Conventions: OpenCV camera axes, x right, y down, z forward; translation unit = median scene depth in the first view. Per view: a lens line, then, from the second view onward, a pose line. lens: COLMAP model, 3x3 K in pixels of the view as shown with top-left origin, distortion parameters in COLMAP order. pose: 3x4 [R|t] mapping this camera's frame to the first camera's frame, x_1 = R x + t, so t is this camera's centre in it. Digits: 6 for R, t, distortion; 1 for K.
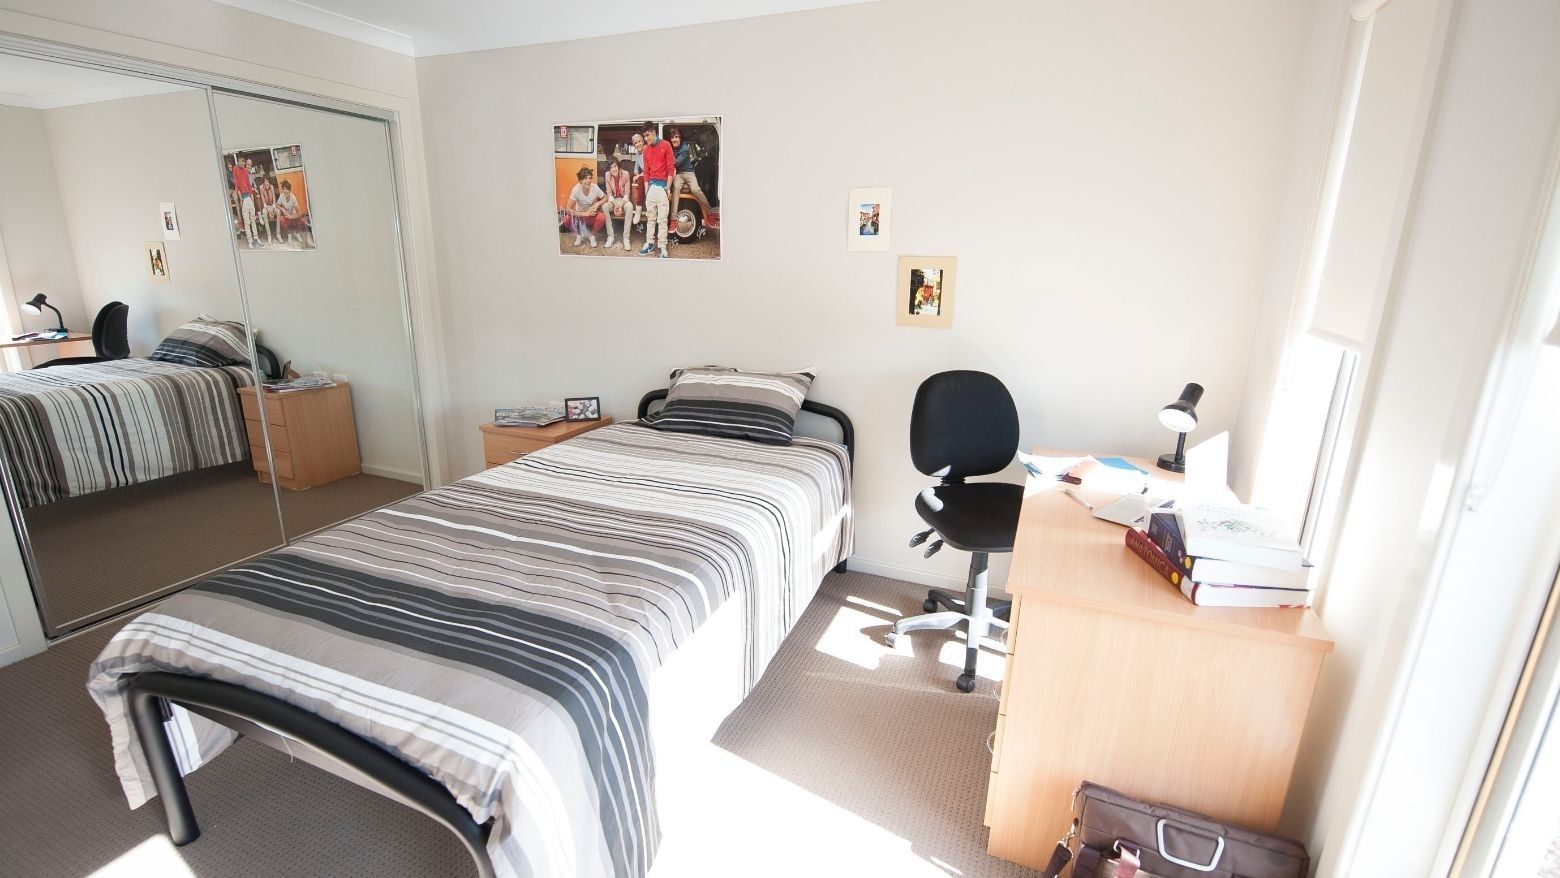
lens RADIAL K [[683.2, 0, 784.1], [0, 683.2, 438.0], [0, 0, 1]] dist [-0.003894, -0.000543]
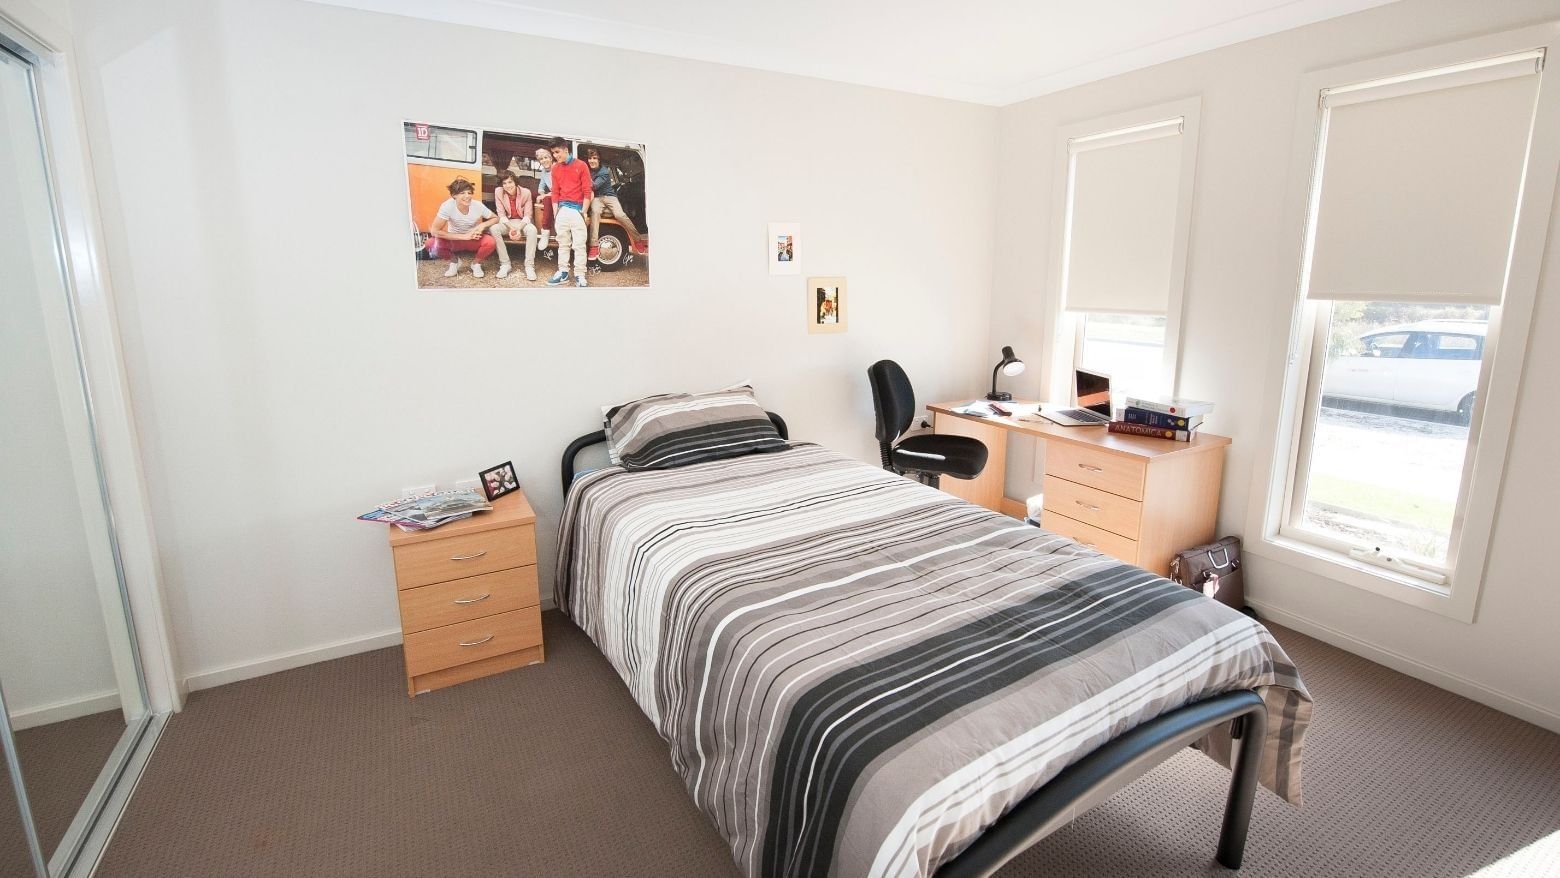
lens RADIAL K [[658.4, 0, 740.8], [0, 658.4, 401.1], [0, 0, 1]] dist [-0.010688, -0.002026]
pose [[0.628349, -0.166362, 0.759935, -0.746172], [0.224973, 0.973985, 0.027203, -0.098146], [-0.744691, 0.153872, 0.649429, 0.318002]]
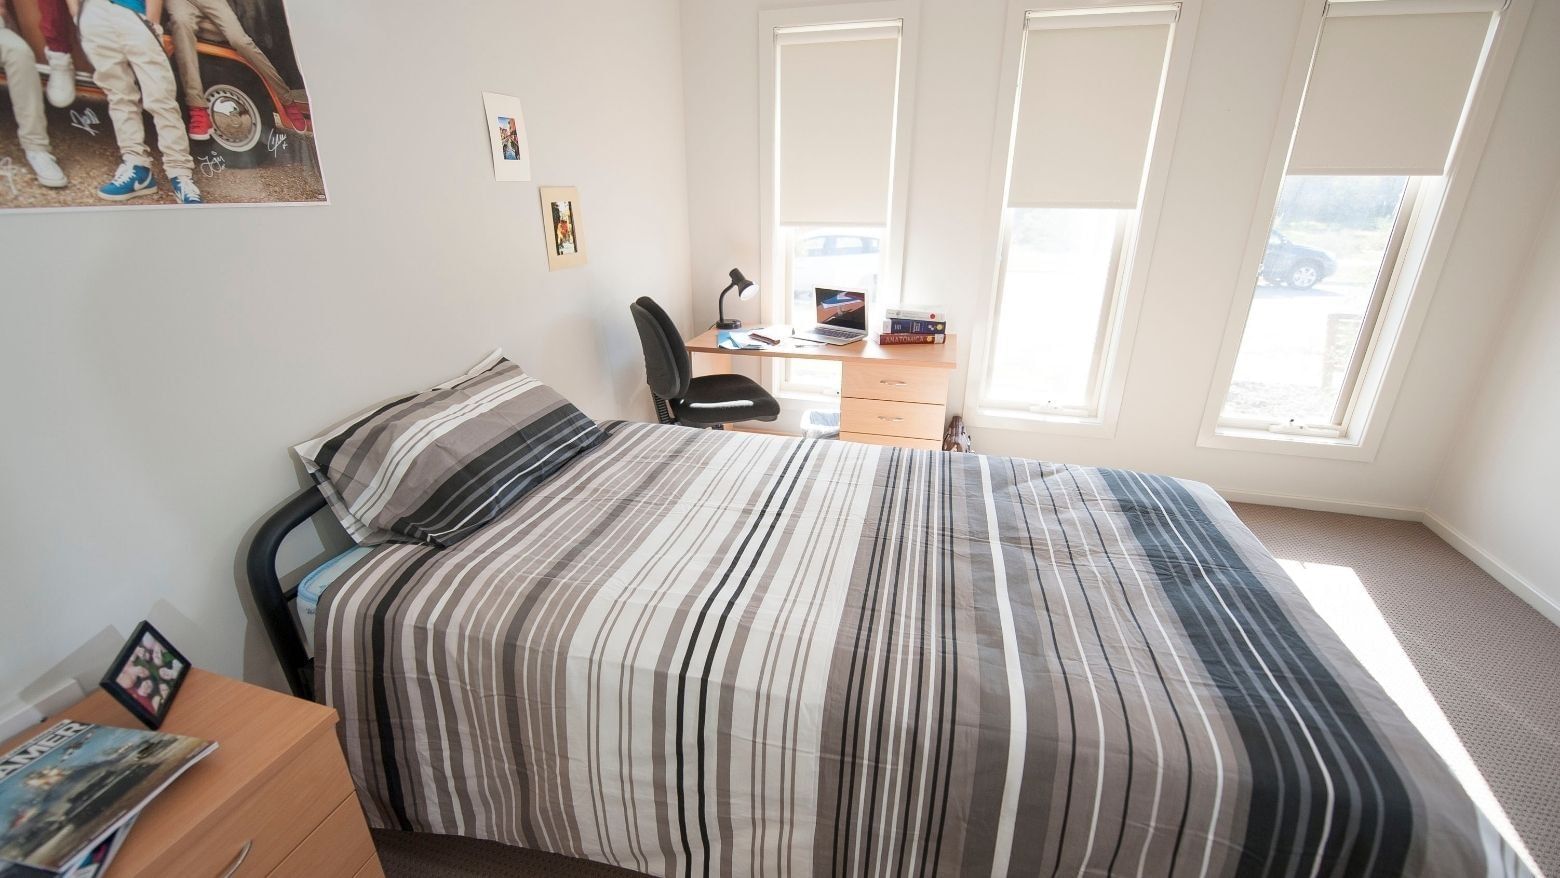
lens RADIAL K [[658.4, 0, 762.9], [0, 658.4, 448.1], [0, 0, 1]] dist [-0.010688, -0.002026]
pose [[-0.121107, -0.378514, 0.917638, -0.642754], [0.264706, 0.878652, 0.397368, -0.206312], [-0.956694, 0.291029, -0.006216, 0.743140]]
